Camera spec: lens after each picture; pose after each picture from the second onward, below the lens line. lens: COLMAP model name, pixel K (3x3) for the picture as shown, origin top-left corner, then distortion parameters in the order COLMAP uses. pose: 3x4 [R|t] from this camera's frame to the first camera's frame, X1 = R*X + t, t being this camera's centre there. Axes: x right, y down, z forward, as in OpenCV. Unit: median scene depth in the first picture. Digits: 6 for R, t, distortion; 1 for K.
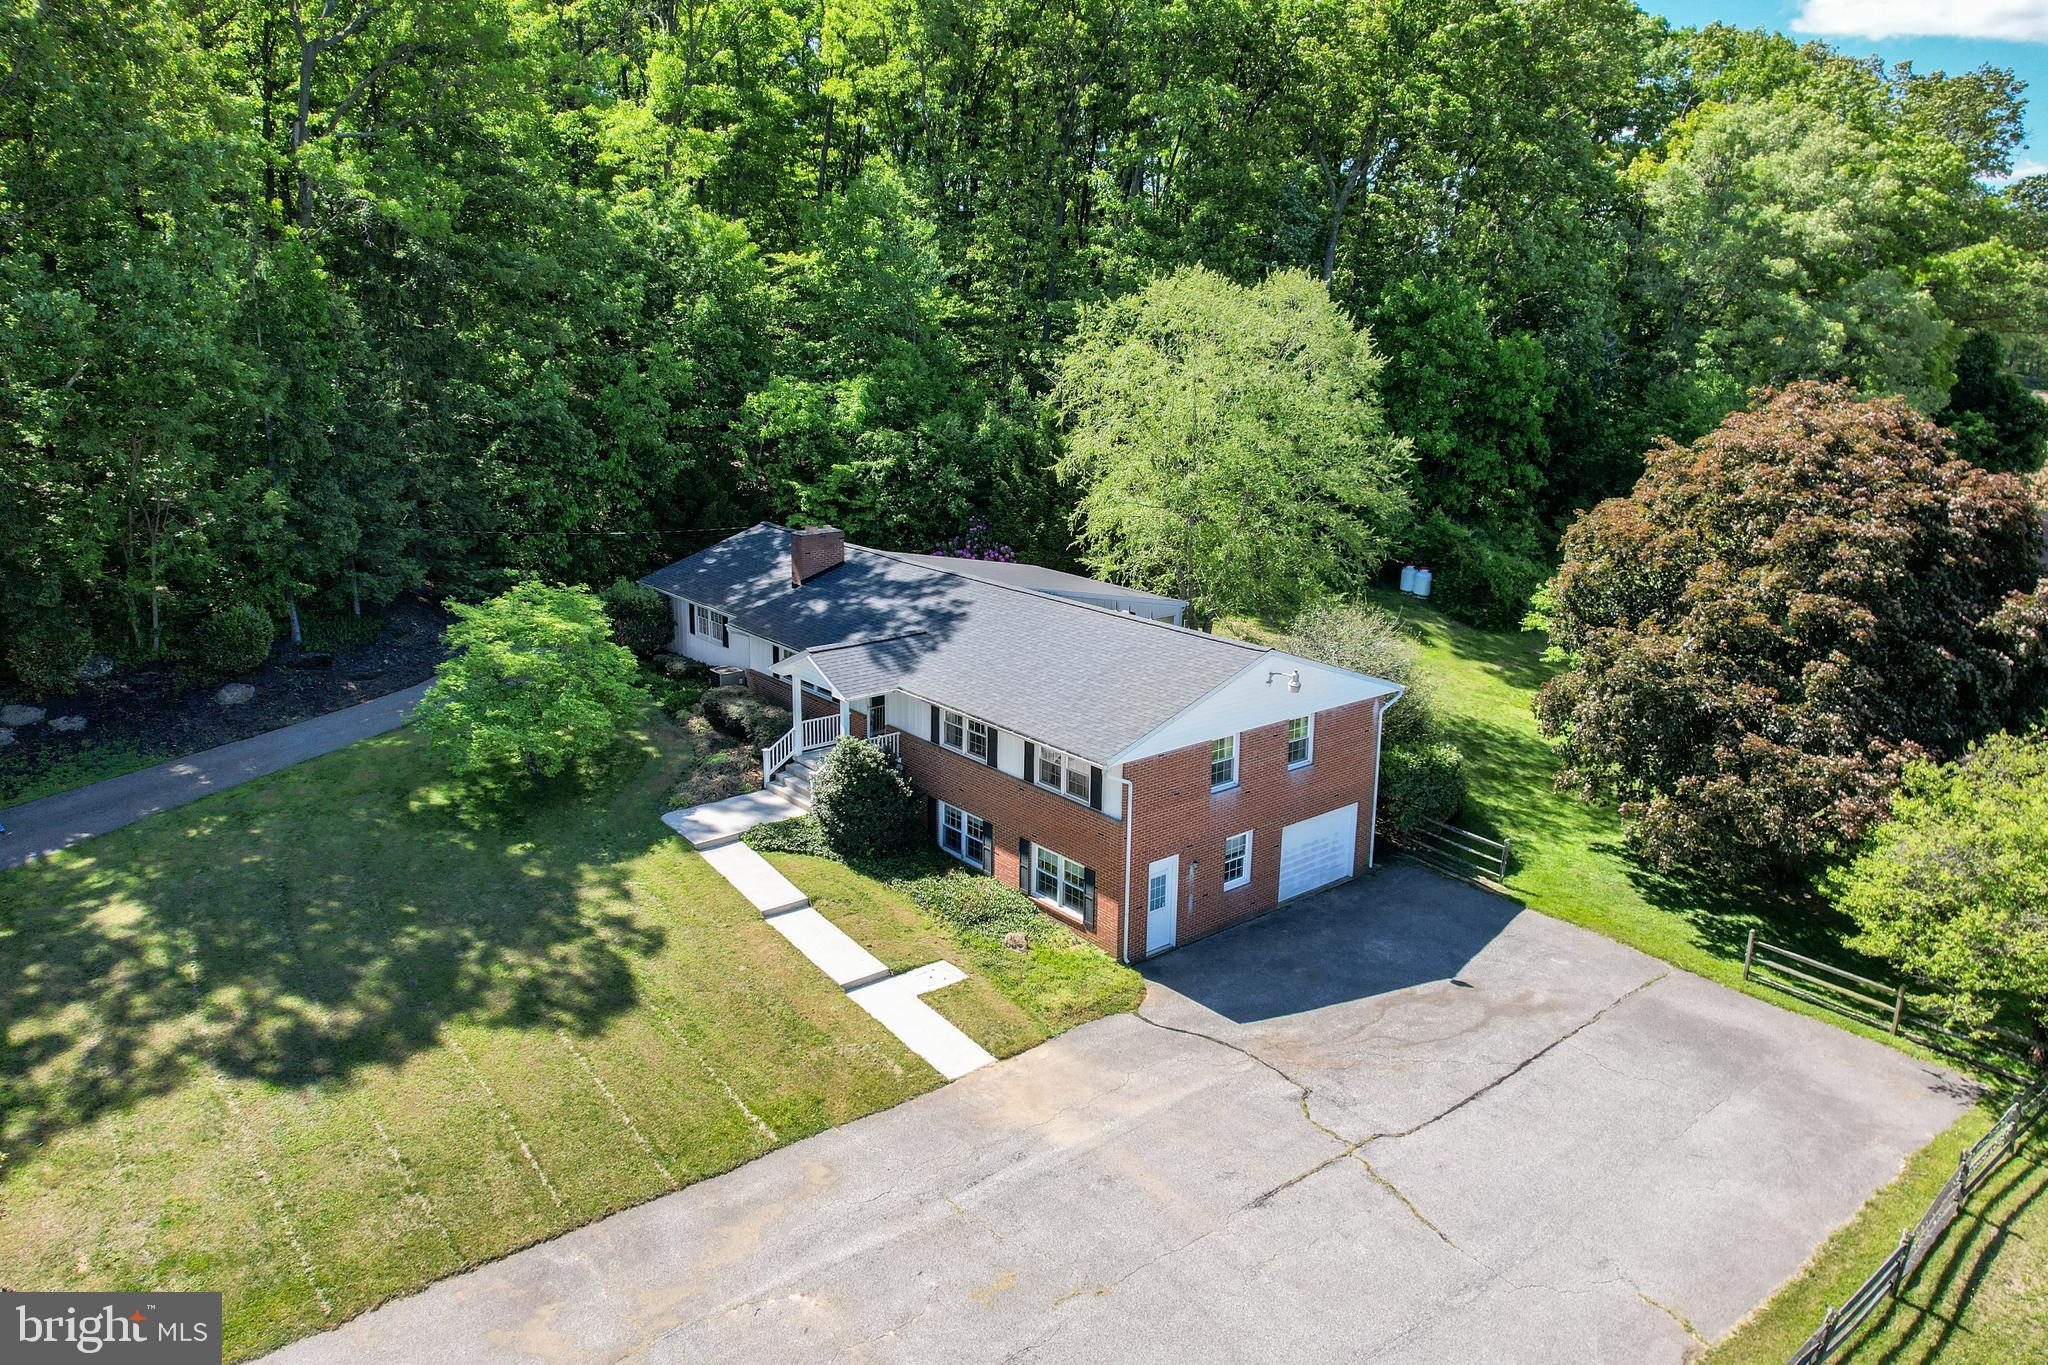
lens RADIAL K [[1262.4, 0, 1133.2], [0, 1262.4, 711.5], [0, 0, 1]] dist [-0.079210, 0.095860]
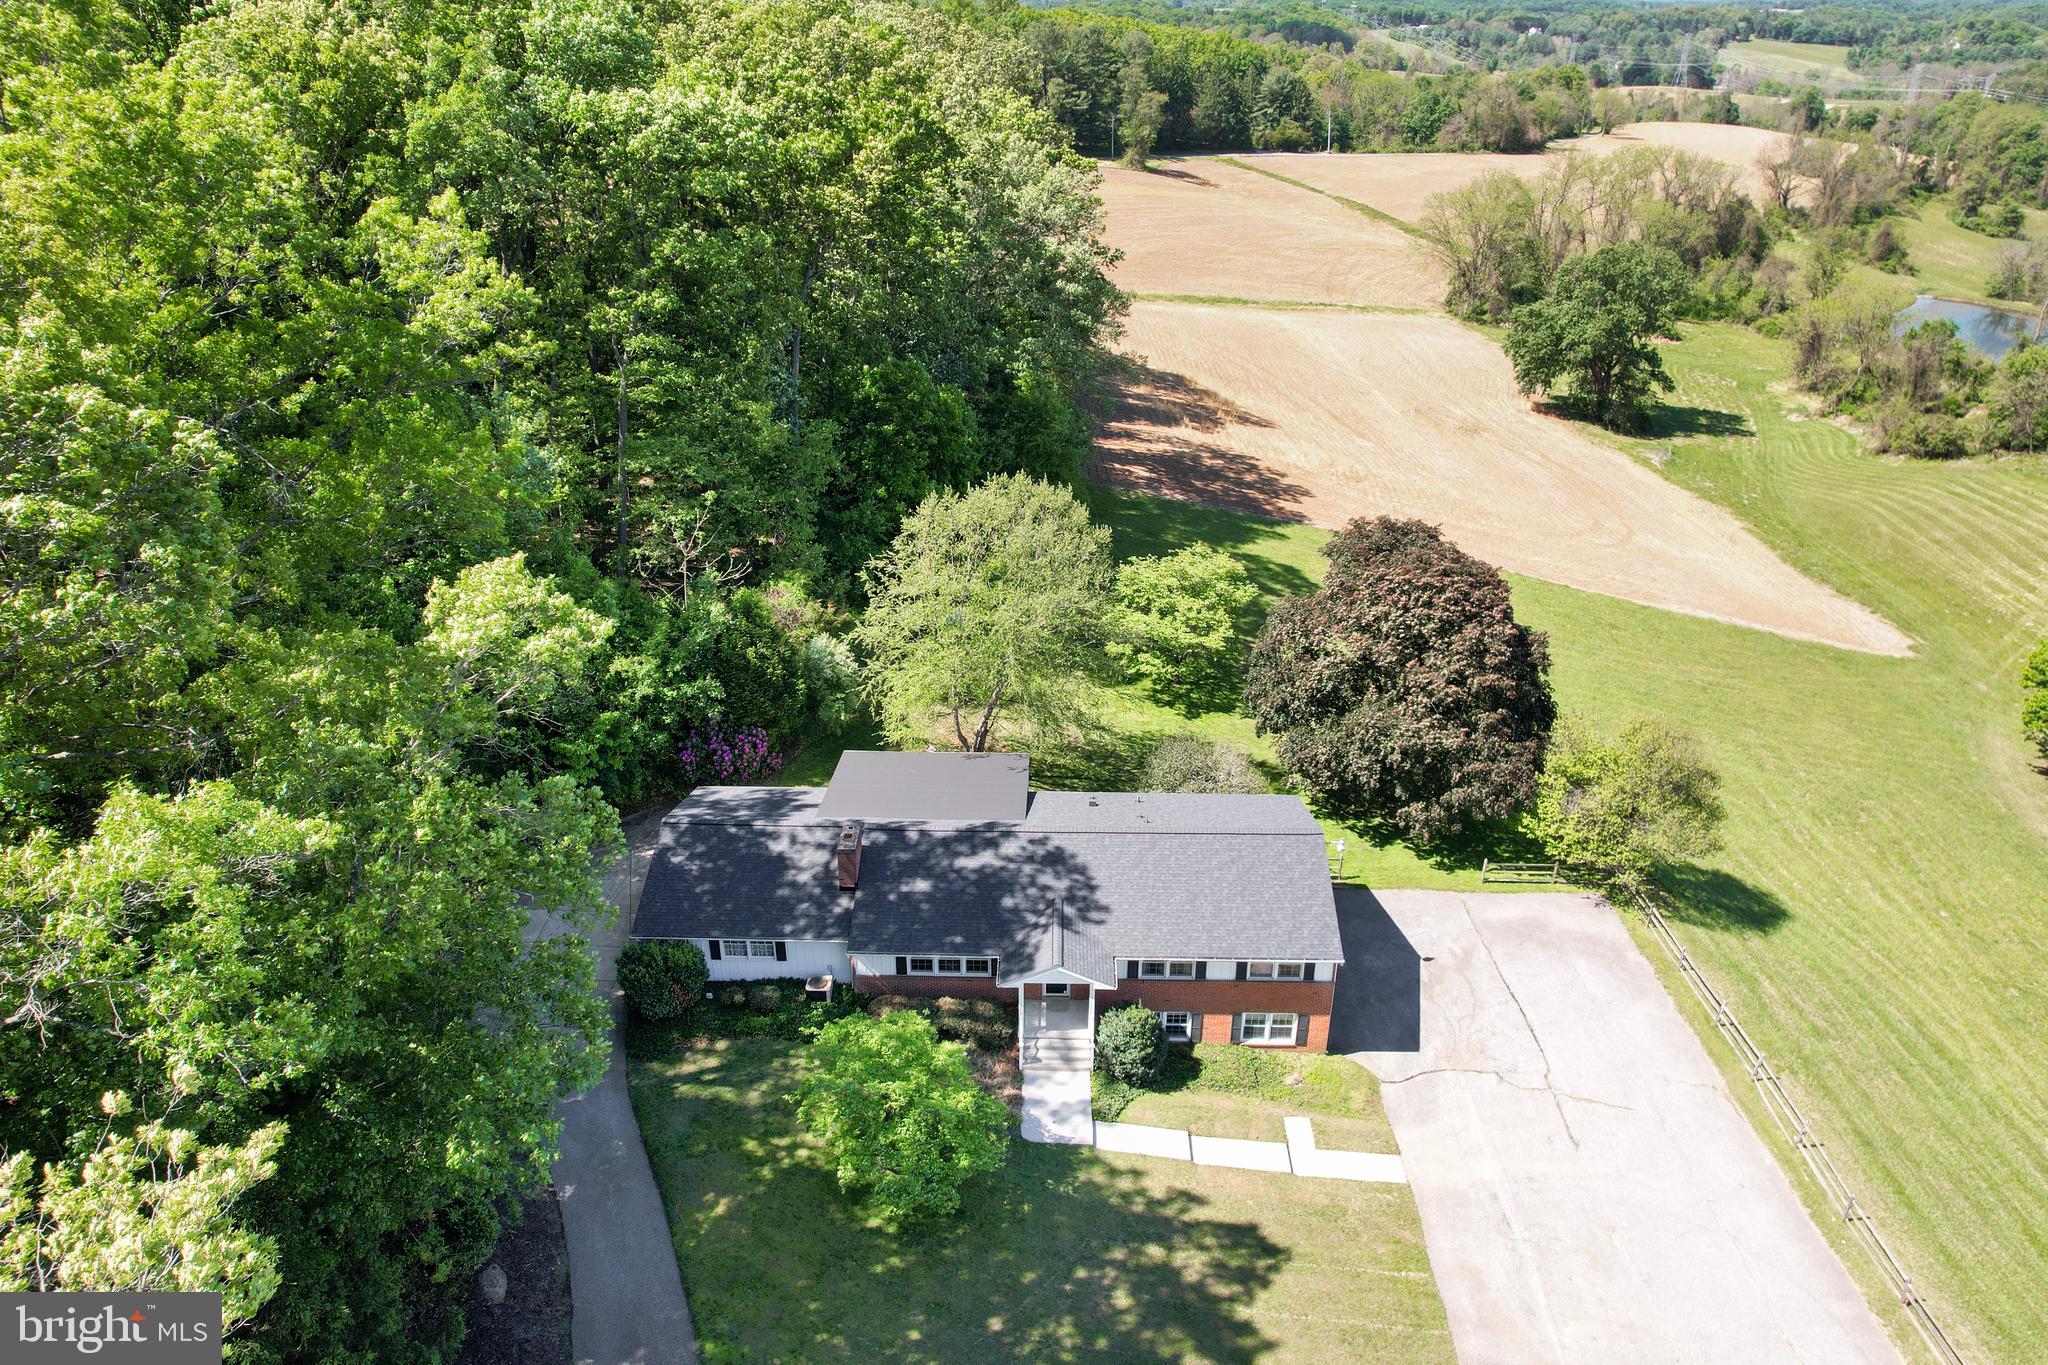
lens RADIAL K [[1304.6, 0, 1023.5], [0, 1304.6, 611.1], [0, 0, 1]] dist [-0.056702, 0.001990]
pose [[0.689468, -0.299003, 0.659721, -1.126576], [0.196827, 0.953887, 0.226624, -0.741563], [-0.697060, -0.026399, 0.716527, 0.117496]]
